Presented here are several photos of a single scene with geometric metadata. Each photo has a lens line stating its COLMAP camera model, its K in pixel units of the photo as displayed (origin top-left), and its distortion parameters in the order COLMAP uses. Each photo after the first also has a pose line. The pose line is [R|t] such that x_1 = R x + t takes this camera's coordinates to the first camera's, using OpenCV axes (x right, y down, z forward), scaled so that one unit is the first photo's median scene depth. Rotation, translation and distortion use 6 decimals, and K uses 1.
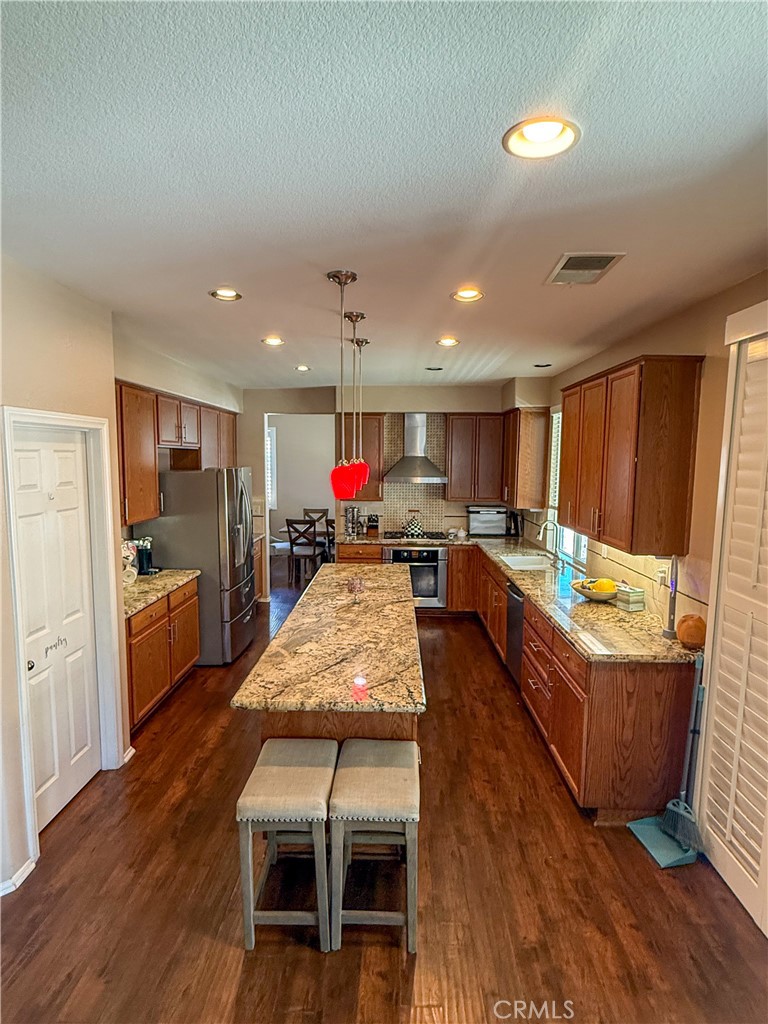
lens RADIAL K [[549.9, 0, 381.7], [0, 549.9, 515.8], [0, 0, 1]] dist [-0.002464, -0.001045]
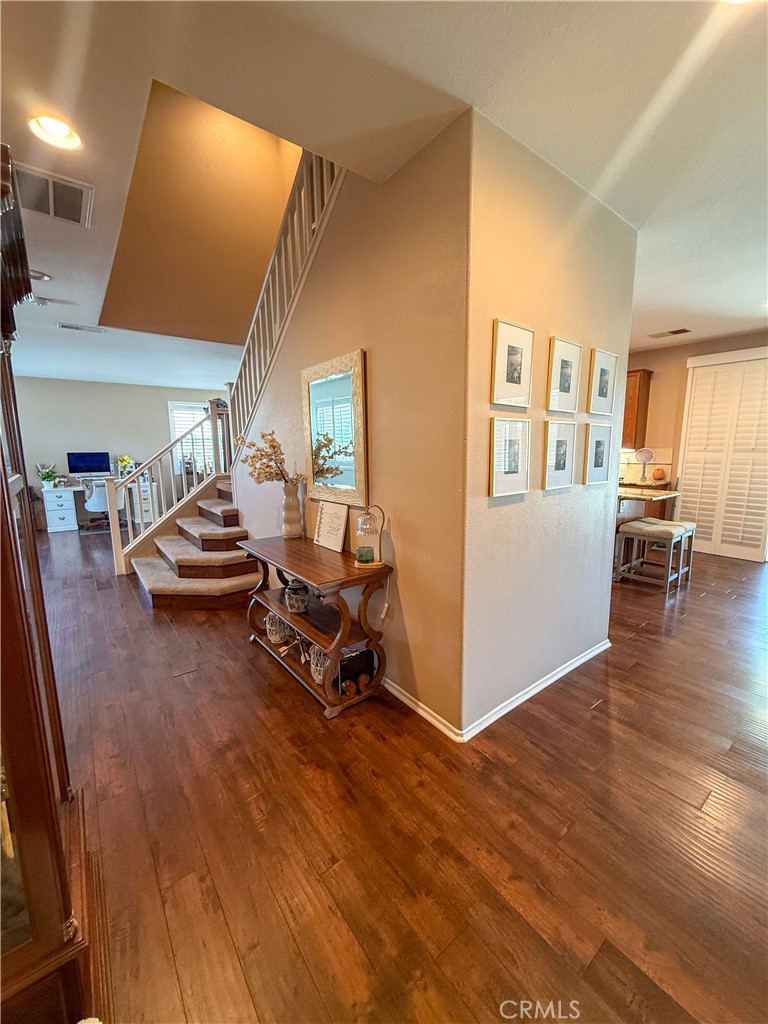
lens RADIAL K [[408.2, 0, 389.5], [0, 408.2, 511.4], [0, 0, 1]] dist [0.001113, -0.000324]
pose [[0.776720, -0.111396, 0.619917, -1.325062], [0.080615, 0.993723, 0.077561, 0.097498], [-0.624666, -0.010269, 0.780825, 0.190291]]
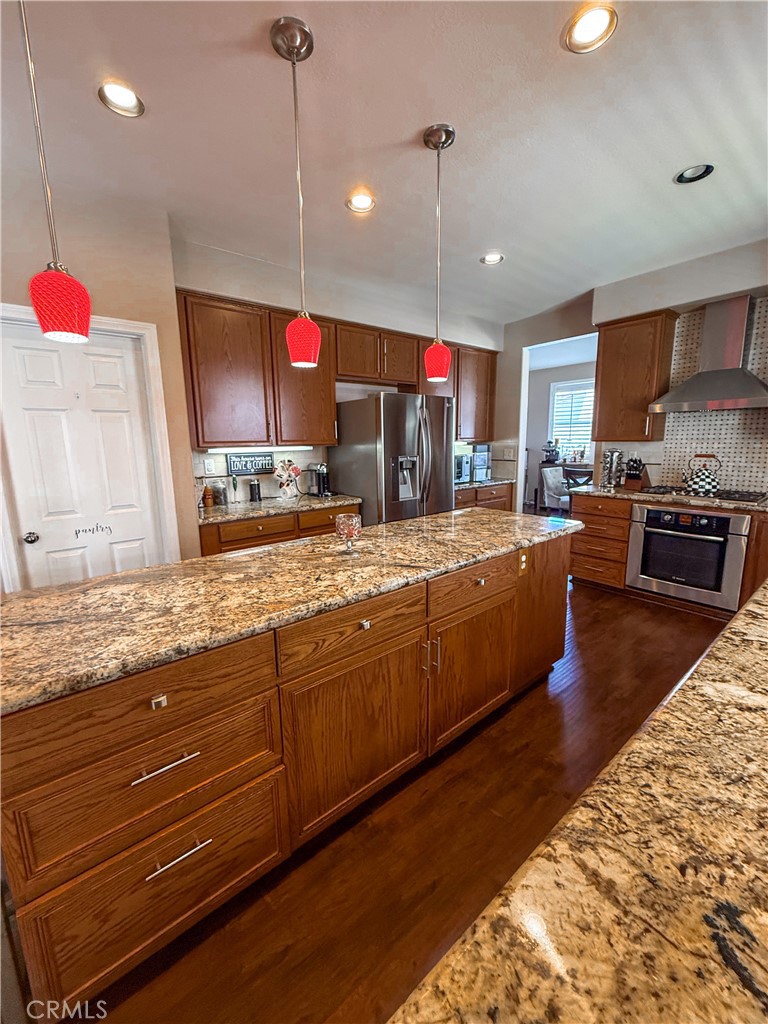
lens RADIAL K [[408.2, 0, 382.7], [0, 408.2, 508.7], [0, 0, 1]] dist [0.001113, -0.000324]
pose [[0.642592, 0.113434, -0.757765, 0.339642], [-0.061816, 0.993432, 0.096292, 0.055961], [0.763711, -0.015035, 0.645384, 0.710312]]
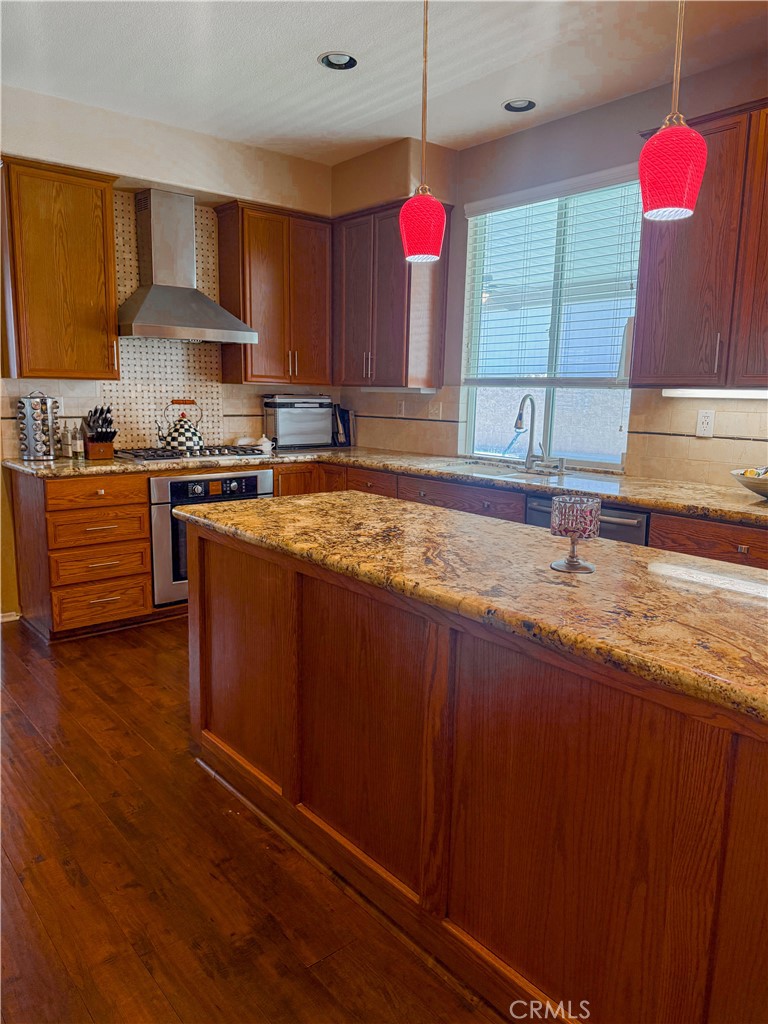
lens RADIAL K [[730.0, 0, 382.6], [0, 730.0, 513.8], [0, 0, 1]] dist [0.013958, -0.006627]
pose [[0.749140, -0.101913, 0.654525, -0.439225], [0.056316, 0.994315, 0.090363, 0.074526], [-0.660013, -0.030835, 0.750621, 0.721308]]
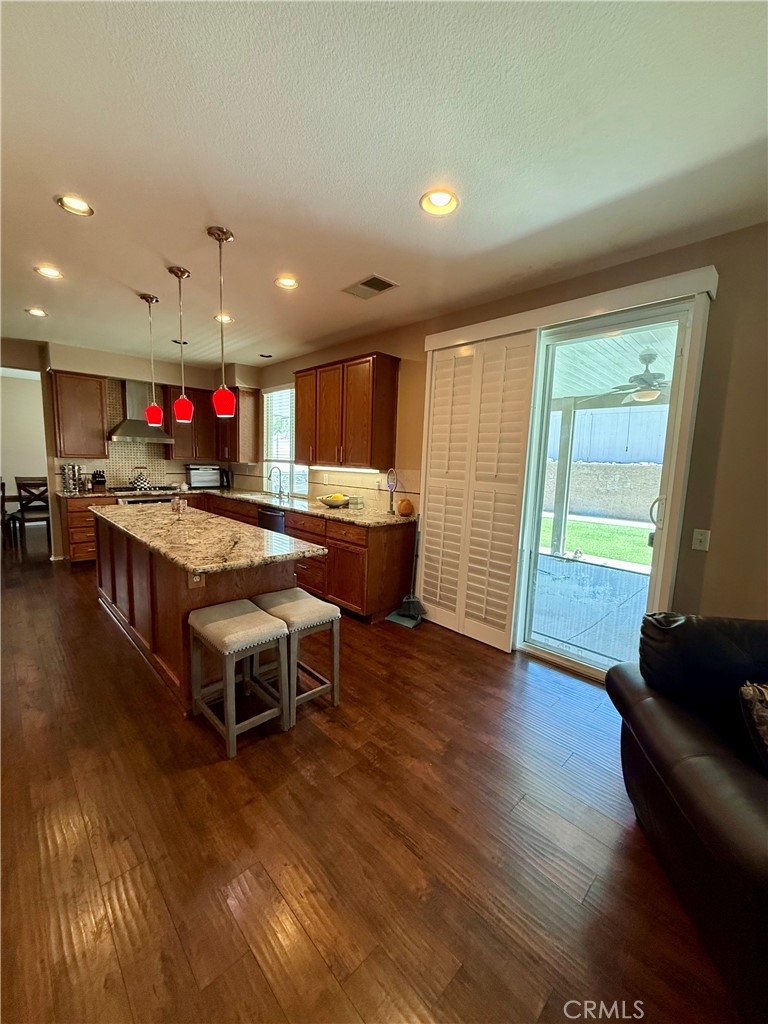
lens RADIAL K [[408.2, 0, 386.1], [0, 408.2, 513.6], [0, 0, 1]] dist [0.001113, -0.000324]
pose [[0.704130, -0.078393, 0.705730, -0.348280], [0.049337, 0.996886, 0.061509, 0.108069], [-0.708355, -0.008492, 0.705806, 0.051165]]
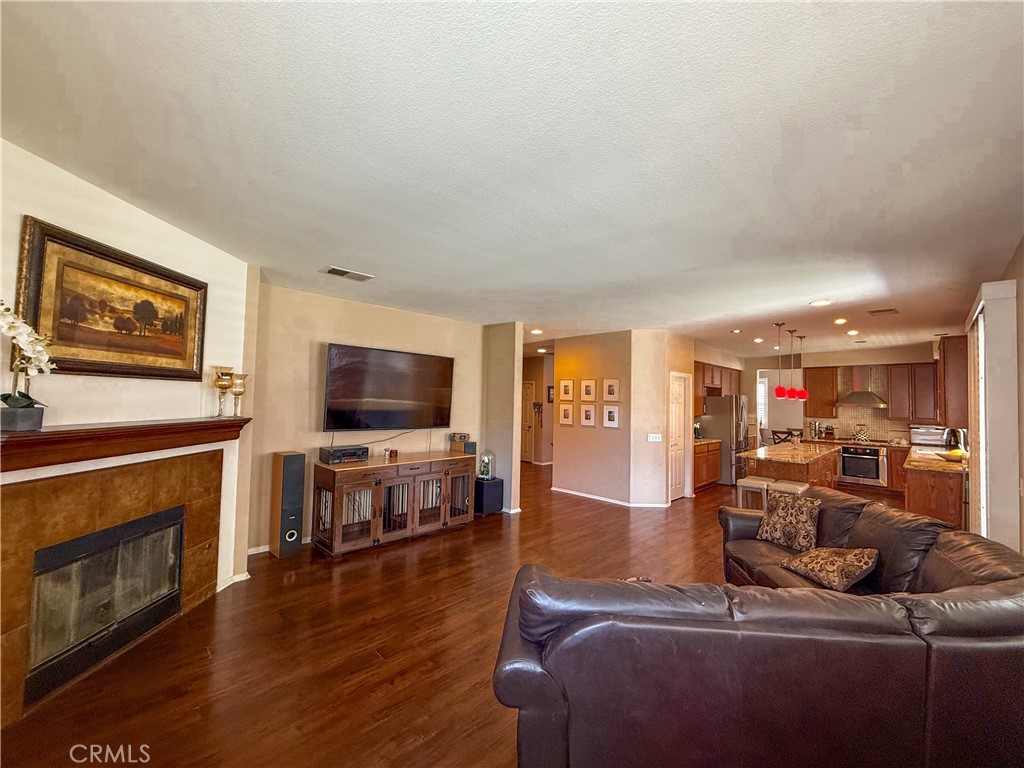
lens RADIAL K [[408.2, 0, 510.3], [0, 408.2, 383.8], [0, 0, 1]] dist [0.001113, -0.000324]
pose [[0.716911, -0.021577, -0.696831, 0.287878], [-0.089043, 0.988501, -0.122218, 0.199121], [0.691455, 0.149667, 0.706746, -1.059061]]
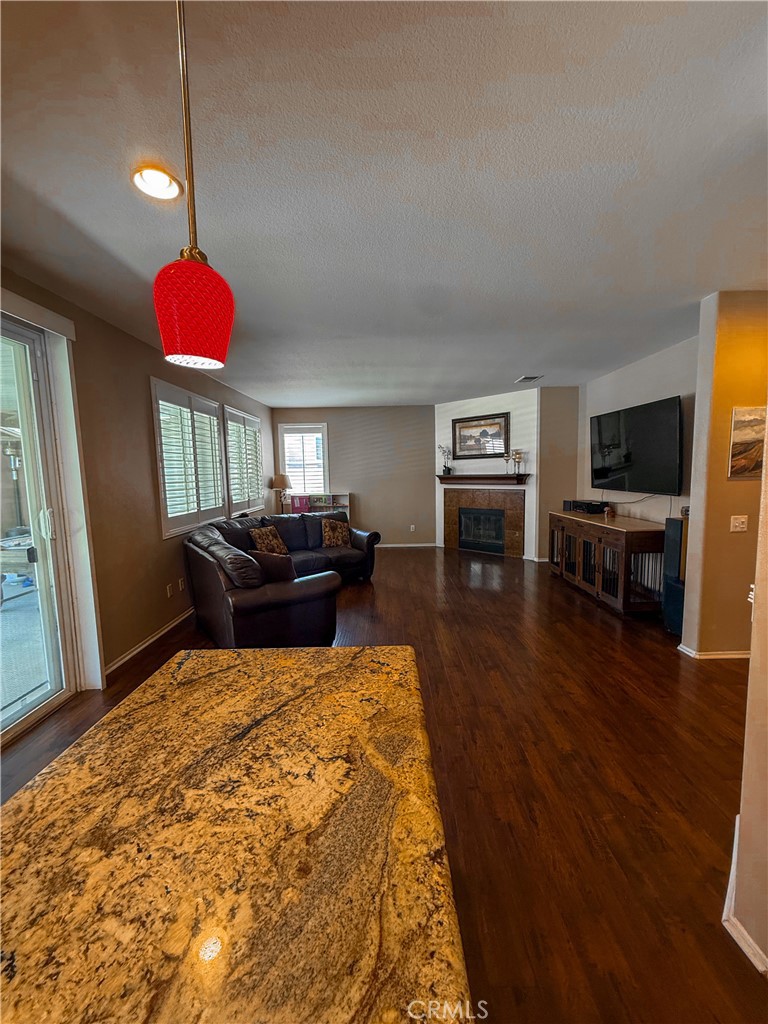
lens RADIAL K [[408.2, 0, 380.3], [0, 408.2, 512.0], [0, 0, 1]] dist [0.001113, -0.000324]
pose [[-0.999841, 0.014762, -0.010021, -0.133283], [0.012399, 0.978753, 0.204668, 0.007306], [0.012829, 0.204511, -0.978780, 0.934028]]
